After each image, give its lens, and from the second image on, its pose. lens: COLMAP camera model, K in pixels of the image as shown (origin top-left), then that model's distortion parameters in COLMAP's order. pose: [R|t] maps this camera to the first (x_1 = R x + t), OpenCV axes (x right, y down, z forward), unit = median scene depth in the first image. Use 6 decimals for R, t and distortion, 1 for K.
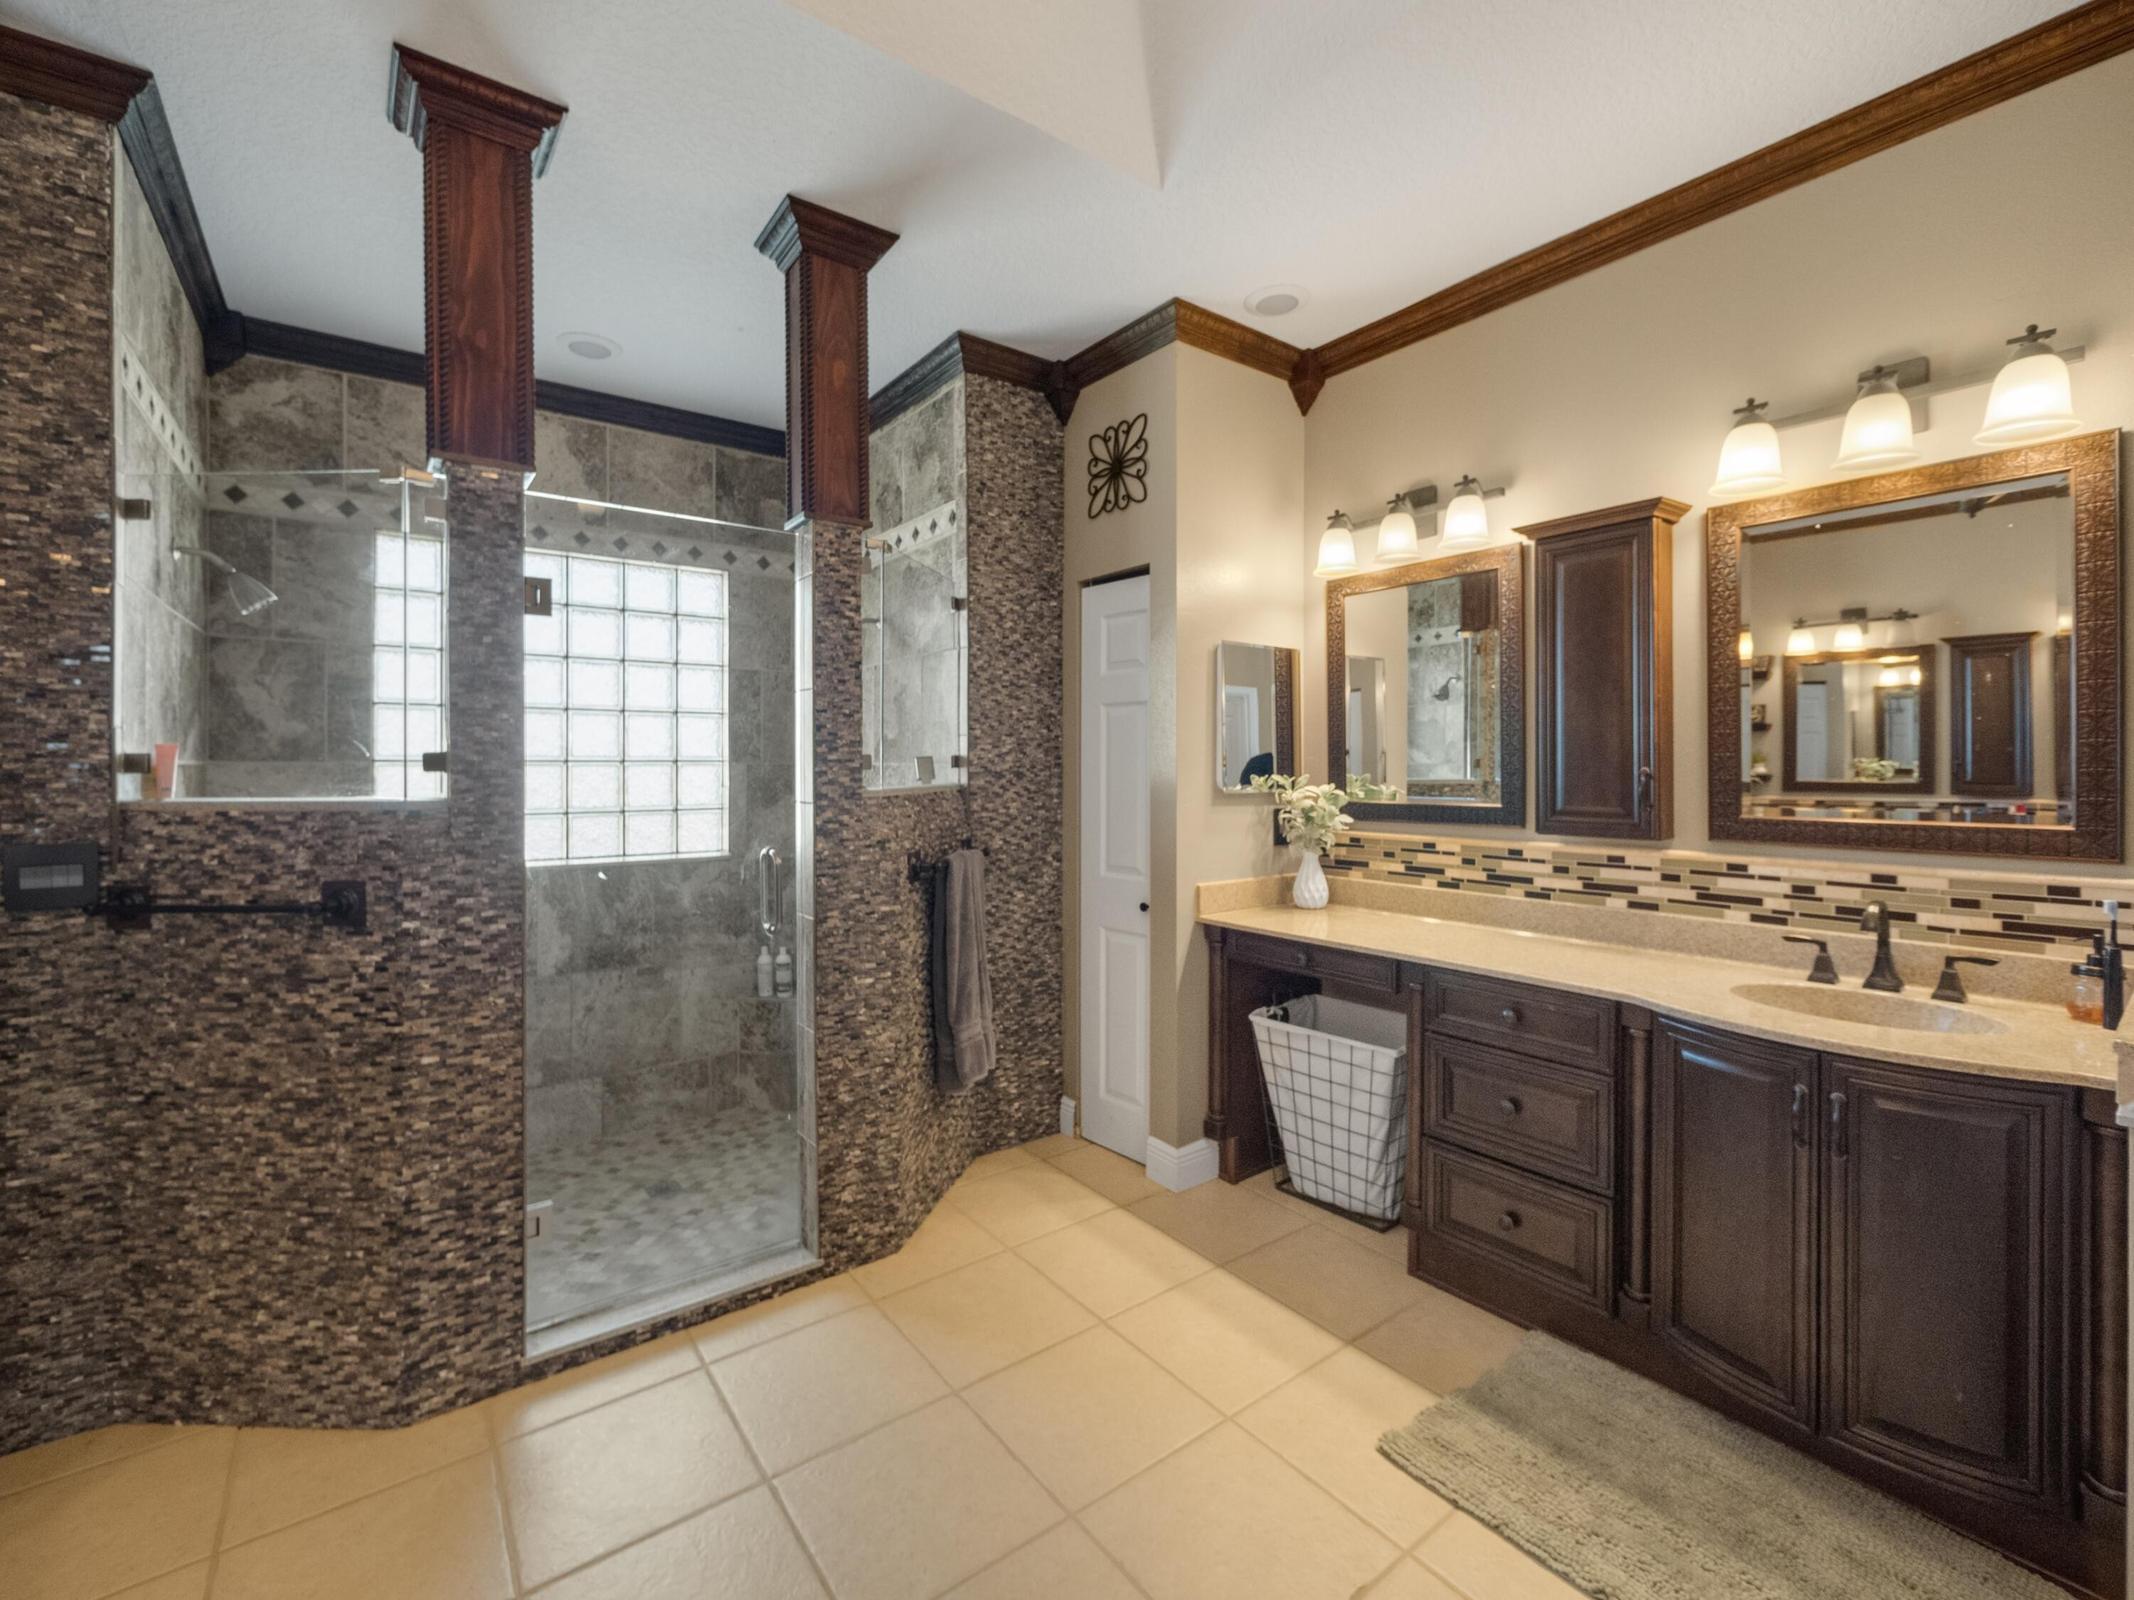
lens RADIAL K [[919.8, 0, 1052.8], [0, 919.8, 763.3], [0, 0, 1]] dist [-0.009991, 0.000592]
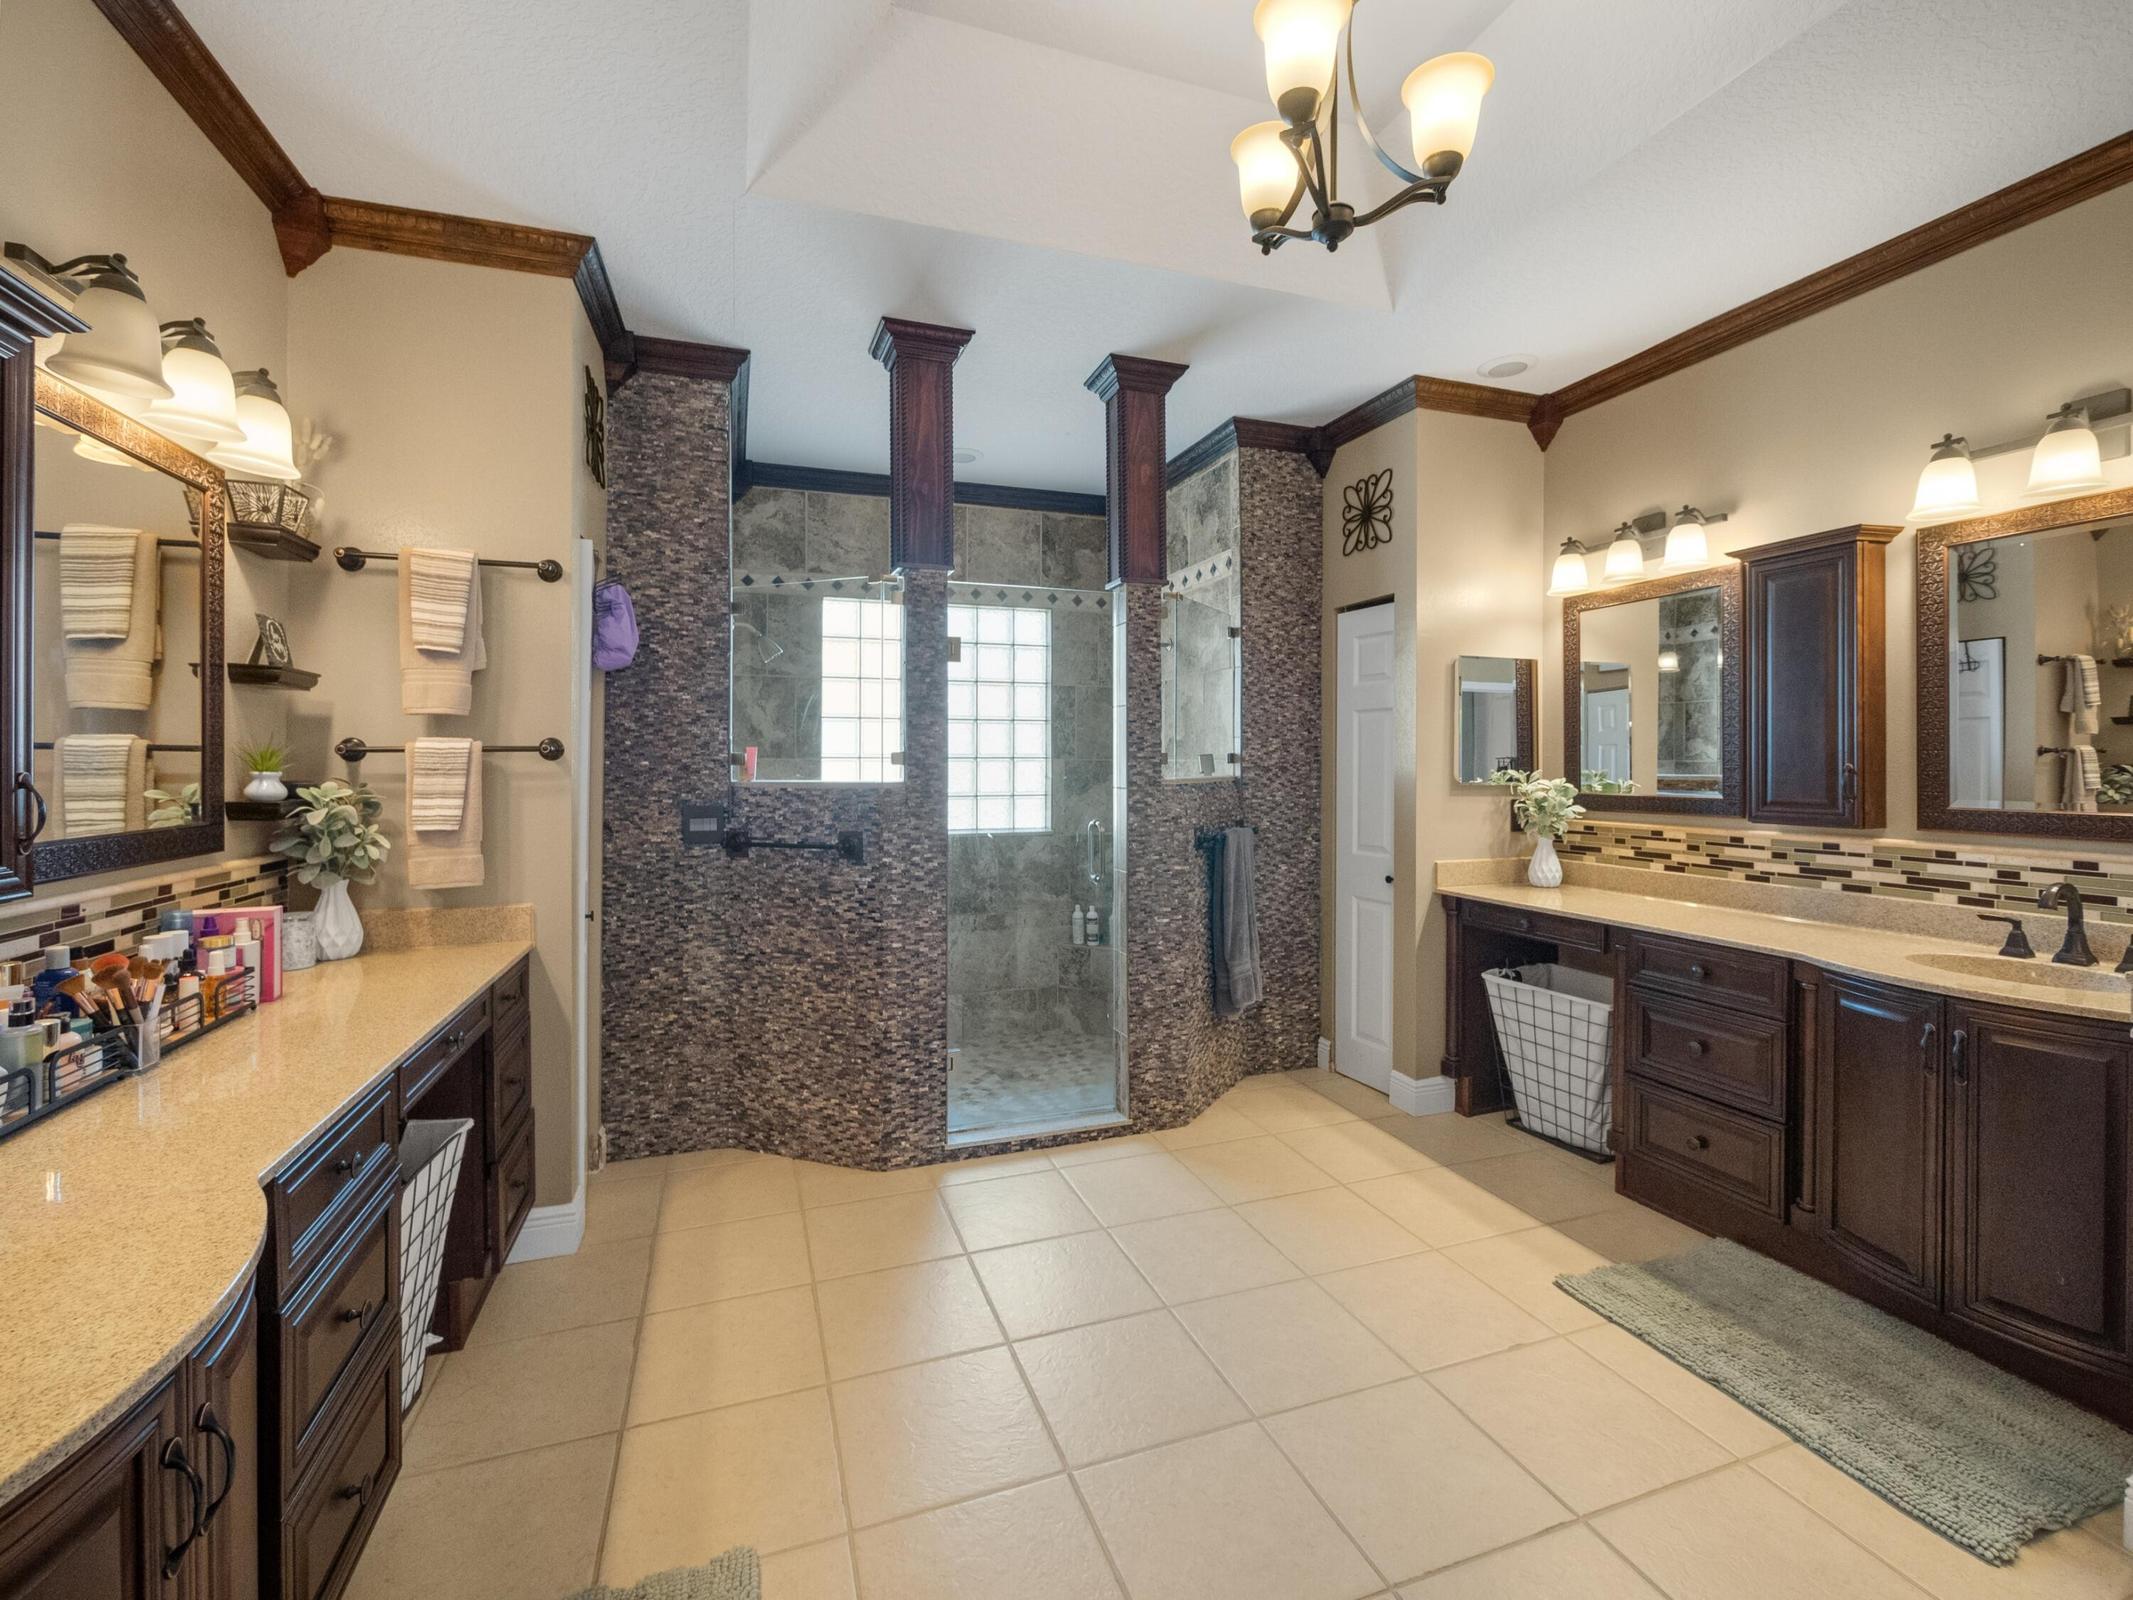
lens RADIAL K [[917.0, 0, 1065.8], [0, 917.0, 769.4], [0, 0, 1]] dist [-0.003589, 0.000264]
pose [[0.959990, 0.003616, -0.280010, 0.036149], [-0.000755, 0.999946, 0.010324, 0.000724], [0.280033, -0.009700, 0.959941, -0.335681]]
